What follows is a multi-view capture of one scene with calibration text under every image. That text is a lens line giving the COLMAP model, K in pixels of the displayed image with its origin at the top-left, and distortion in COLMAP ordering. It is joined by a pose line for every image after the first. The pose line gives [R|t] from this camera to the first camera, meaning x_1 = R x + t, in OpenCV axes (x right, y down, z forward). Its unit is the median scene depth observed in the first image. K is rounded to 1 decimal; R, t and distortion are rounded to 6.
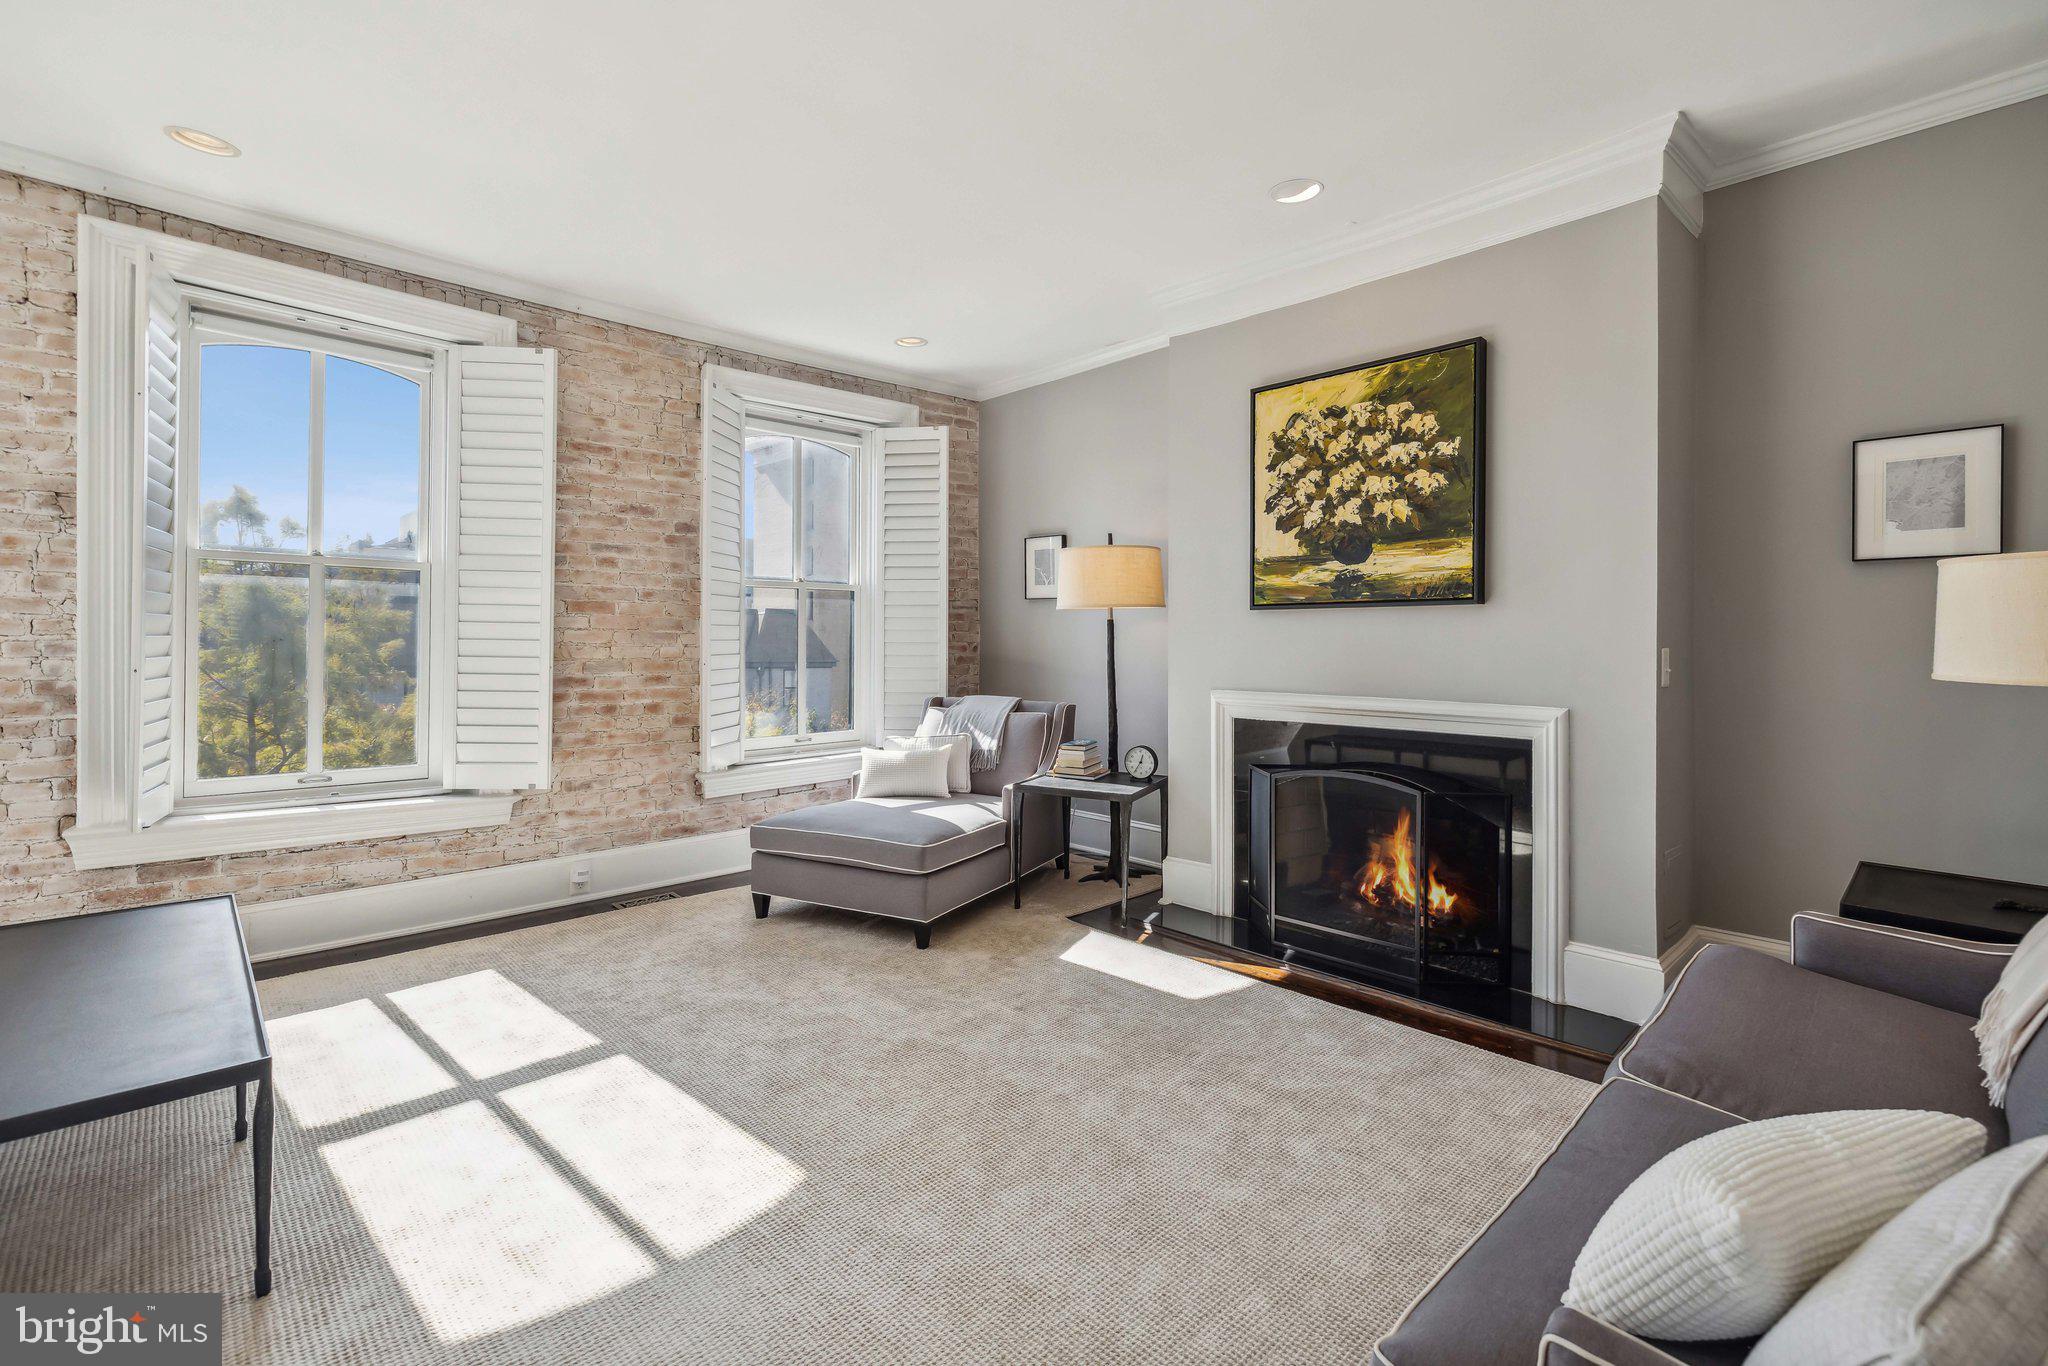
lens RADIAL K [[912.5, 0, 1066.2], [0, 912.5, 645.1], [0, 0, 1]] dist [0.001808, -0.000660]
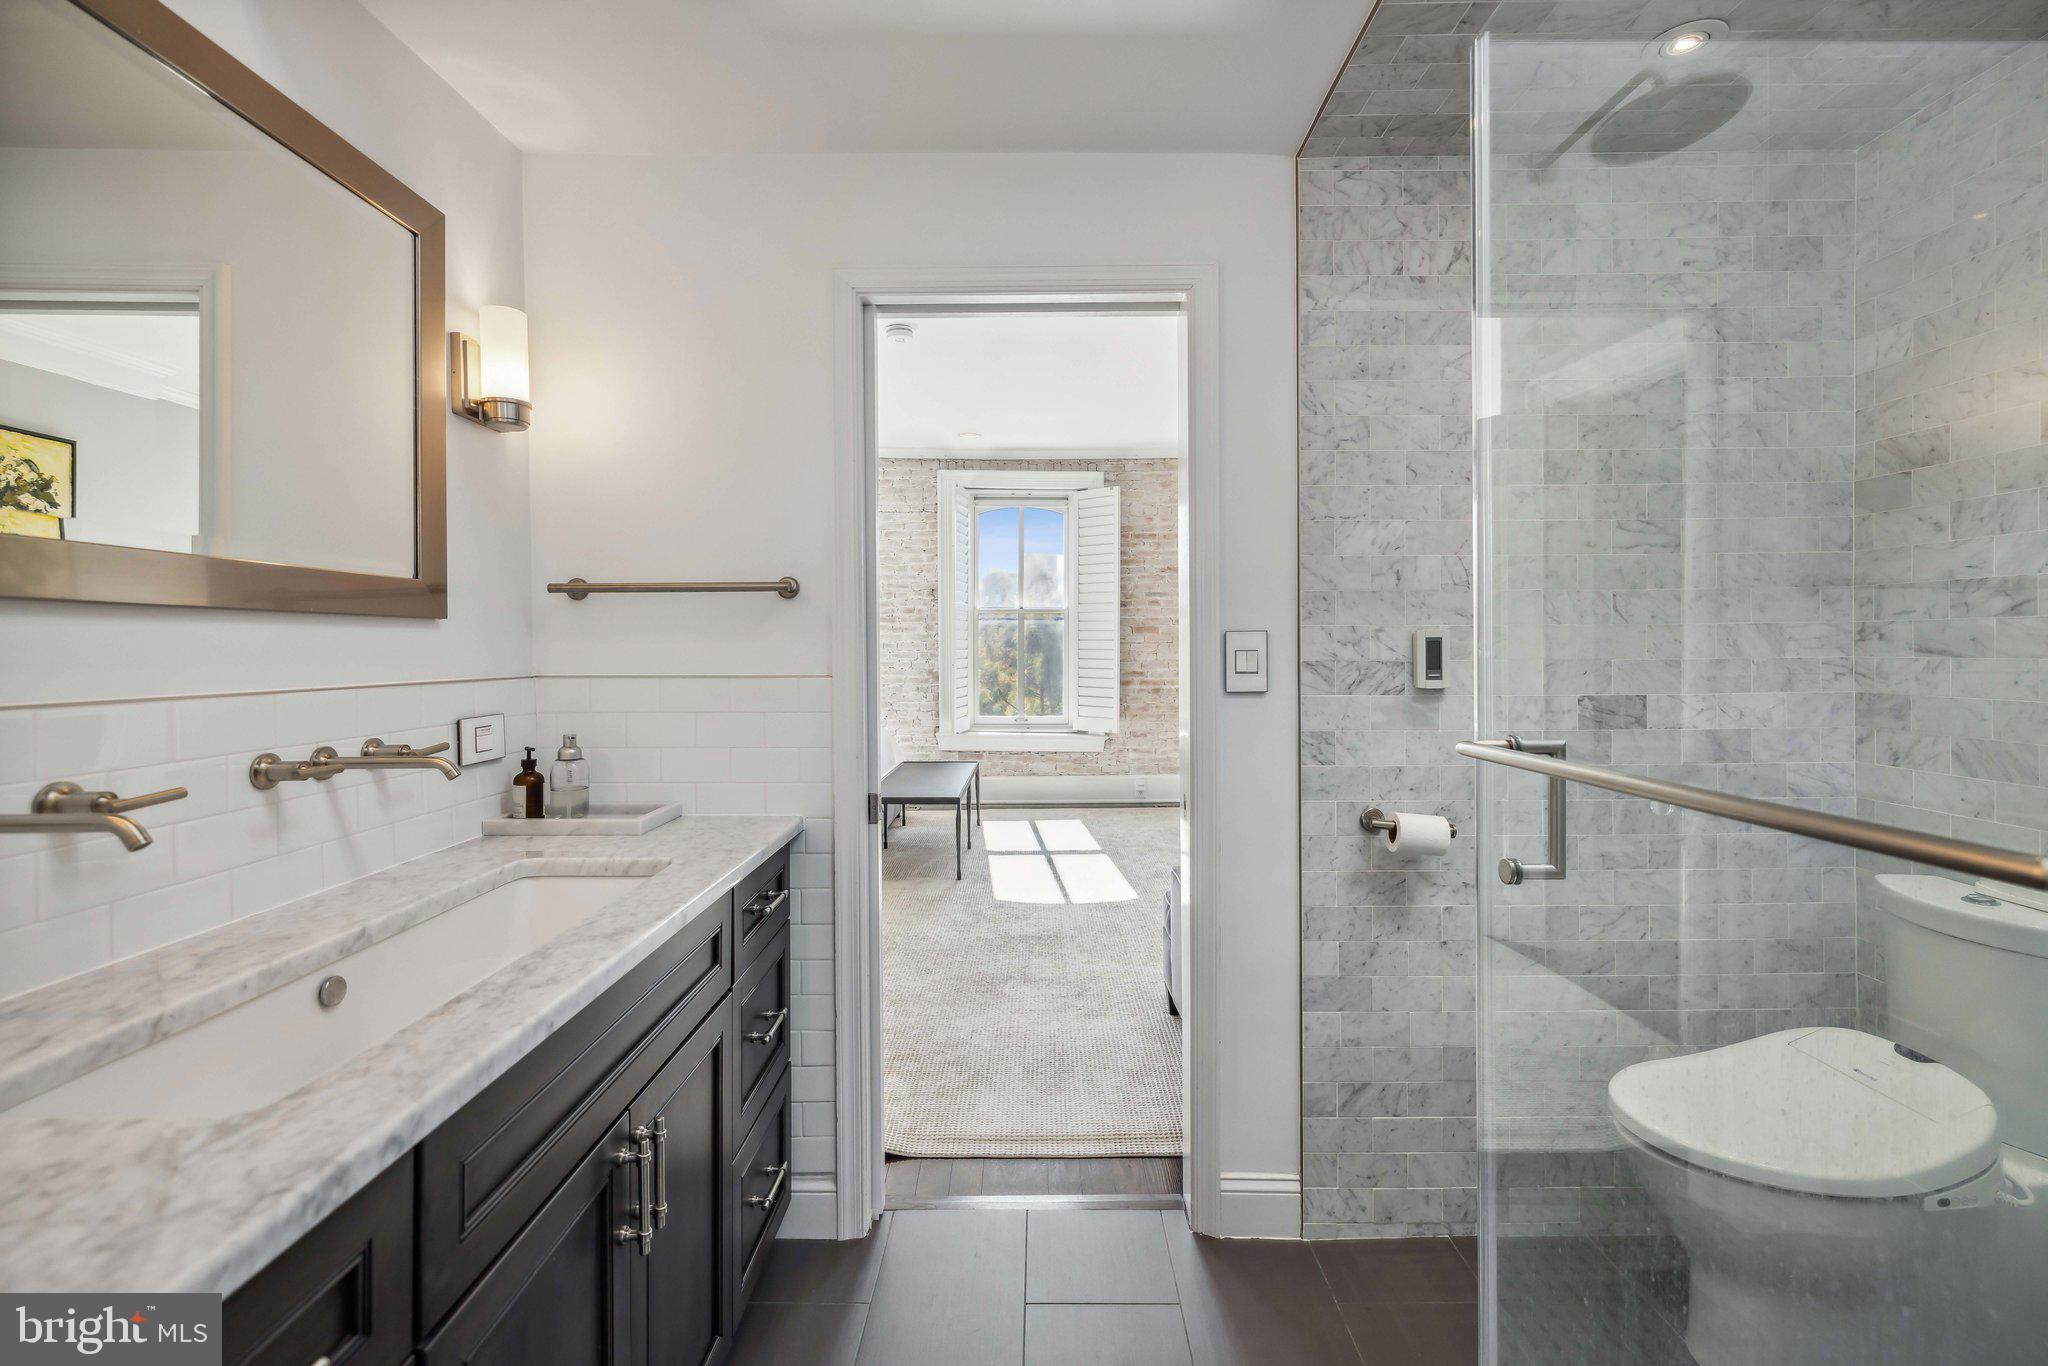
lens RADIAL K [[912.5, 0, 1038.6], [0, 912.5, 642.8], [0, 0, 1]] dist [0.001808, -0.000660]
pose [[0.715394, -0.012011, -0.698618, 0.526422], [0.008088, 0.999928, -0.008909, -0.004149], [0.698675, 0.000723, 0.715439, -0.354488]]
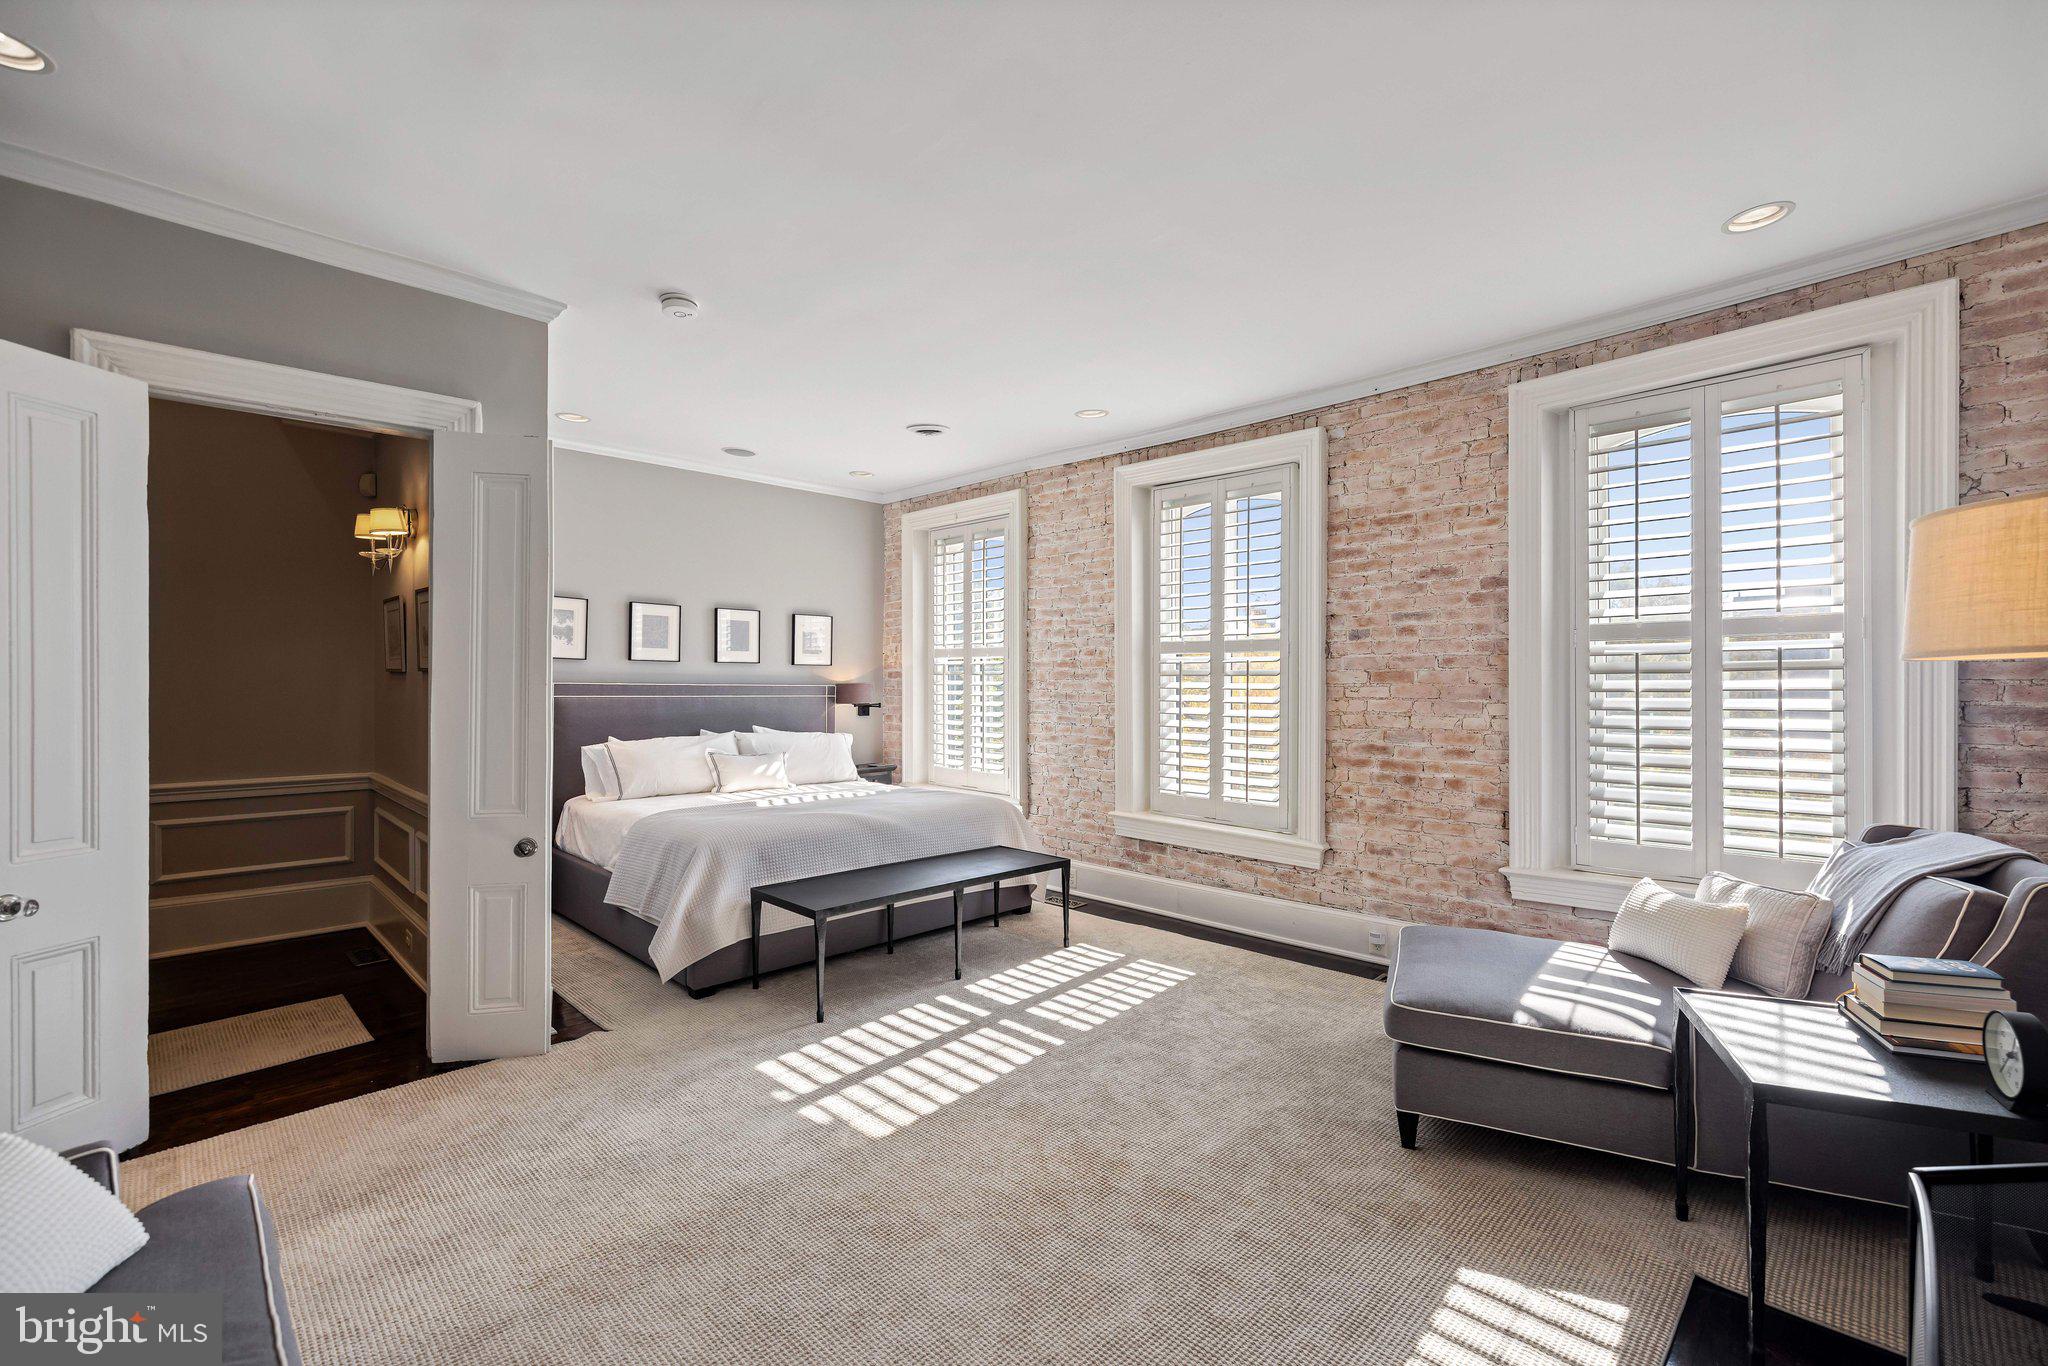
lens RADIAL K [[912.5, 0, 1034.4], [0, 912.5, 685.6], [0, 0, 1]] dist [0.001808, -0.000660]
pose [[-0.019098, -0.003163, -0.999813, 0.506962], [-0.001987, 0.999993, -0.003125, -0.028132], [0.999816, 0.001927, -0.019104, 0.629669]]
